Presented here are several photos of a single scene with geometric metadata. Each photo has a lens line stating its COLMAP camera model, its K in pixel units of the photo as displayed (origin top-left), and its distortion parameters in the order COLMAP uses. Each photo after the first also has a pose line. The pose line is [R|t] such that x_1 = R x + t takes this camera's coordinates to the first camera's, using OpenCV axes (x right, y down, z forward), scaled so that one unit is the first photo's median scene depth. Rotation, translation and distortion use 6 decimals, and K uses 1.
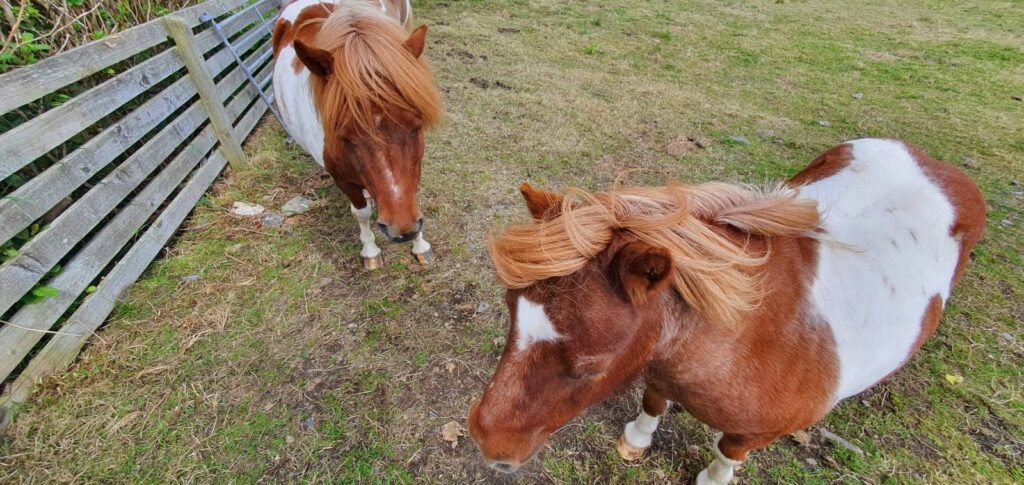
lens RADIAL K [[419.6, 0, 512.0], [0, 419.6, 242.5], [0, 0, 1]] dist [-0.002865, -0.000462]
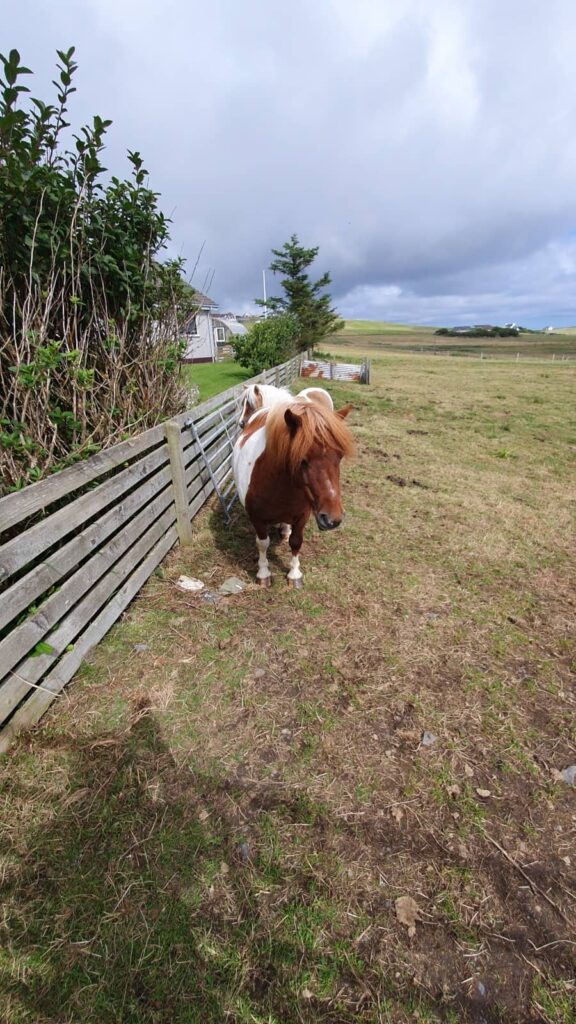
lens RADIAL K [[415.9, 0, 292.2], [0, 415.9, 506.3], [0, 0, 1]] dist [0.002716, -0.013204]
pose [[0.964448, 0.081419, -0.251419, -0.123283], [-0.147312, 0.955474, -0.255673, -0.034453], [0.219408, 0.283620, 0.933499, -0.008510]]
